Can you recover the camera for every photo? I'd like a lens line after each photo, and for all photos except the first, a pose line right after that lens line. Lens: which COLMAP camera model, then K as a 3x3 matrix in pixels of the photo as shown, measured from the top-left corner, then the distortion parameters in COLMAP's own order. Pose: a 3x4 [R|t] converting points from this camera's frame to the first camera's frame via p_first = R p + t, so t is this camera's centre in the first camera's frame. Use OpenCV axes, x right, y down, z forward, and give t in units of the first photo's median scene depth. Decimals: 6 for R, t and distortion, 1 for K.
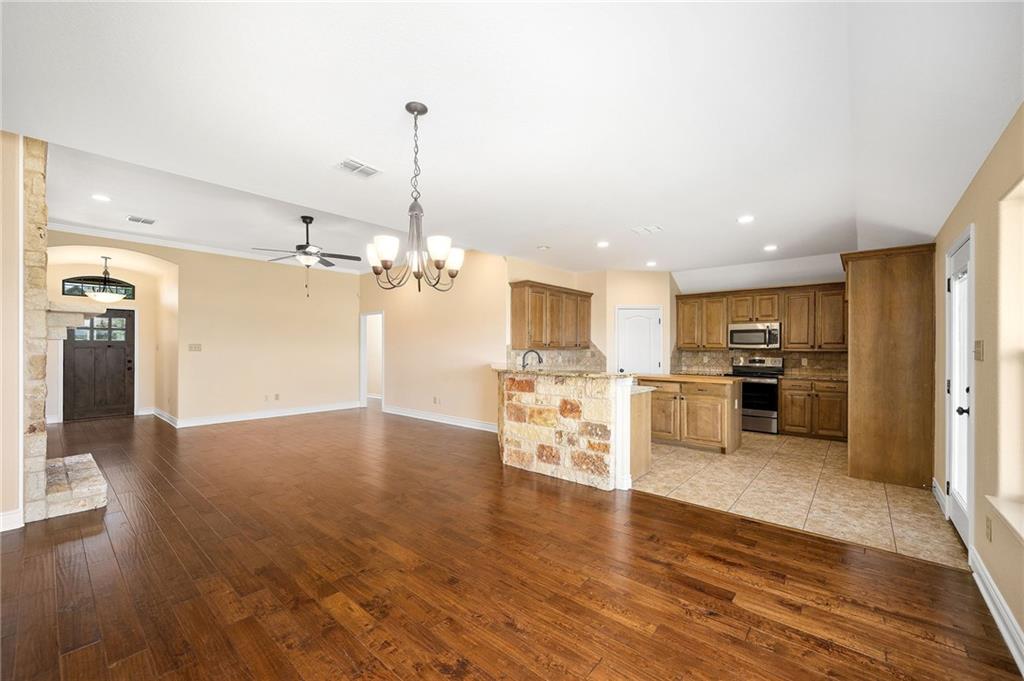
lens RADIAL K [[409.3, 0, 514.1], [0, 409.3, 346.0], [0, 0, 1]] dist [-0.000768, -0.000116]
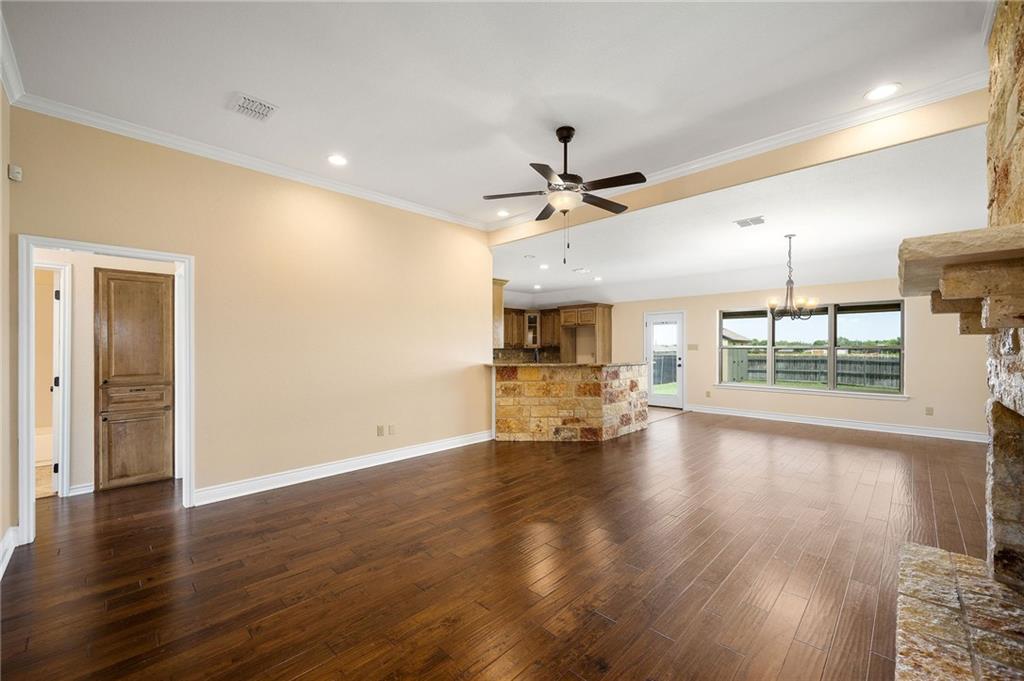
lens RADIAL K [[409.3, 0, 514.1], [0, 409.3, 346.0], [0, 0, 1]] dist [-0.000768, -0.000116]
pose [[0.059571, -0.001550, 0.998223, -1.385881], [-0.003673, 0.999992, 0.001772, 0.000525], [-0.998217, -0.003772, 0.059565, 1.299656]]
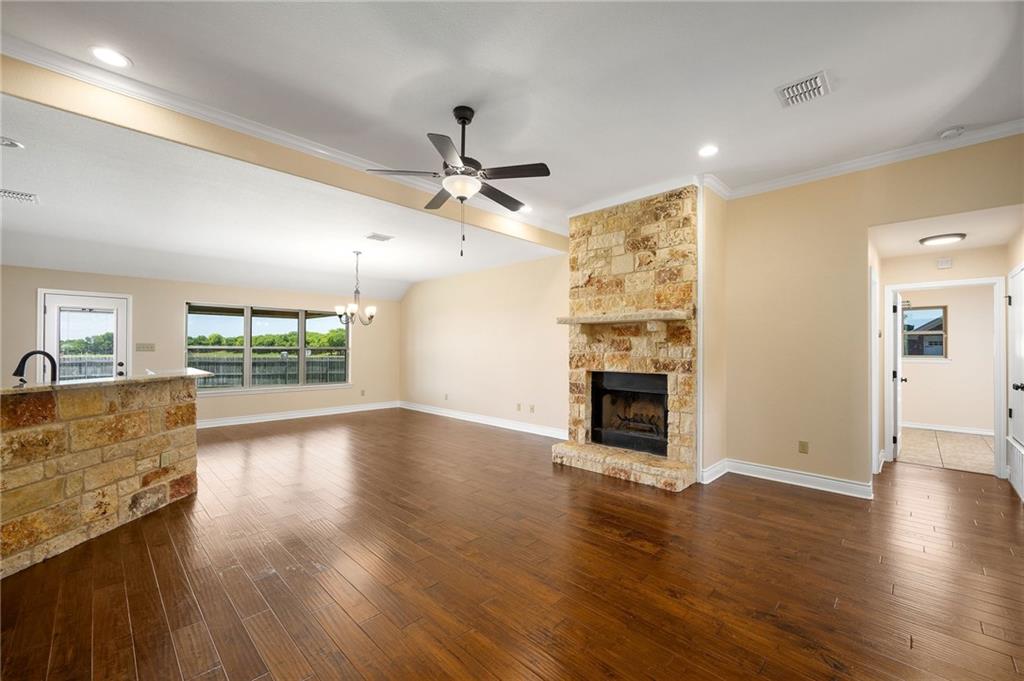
lens RADIAL K [[409.3, 0, 514.1], [0, 409.3, 346.0], [0, 0, 1]] dist [-0.000768, -0.000116]
pose [[-0.998088, -0.006476, 0.061465, -0.760201], [-0.007073, 0.999930, -0.009487, 0.006000], [-0.061399, -0.009903, -0.998064, 1.925600]]
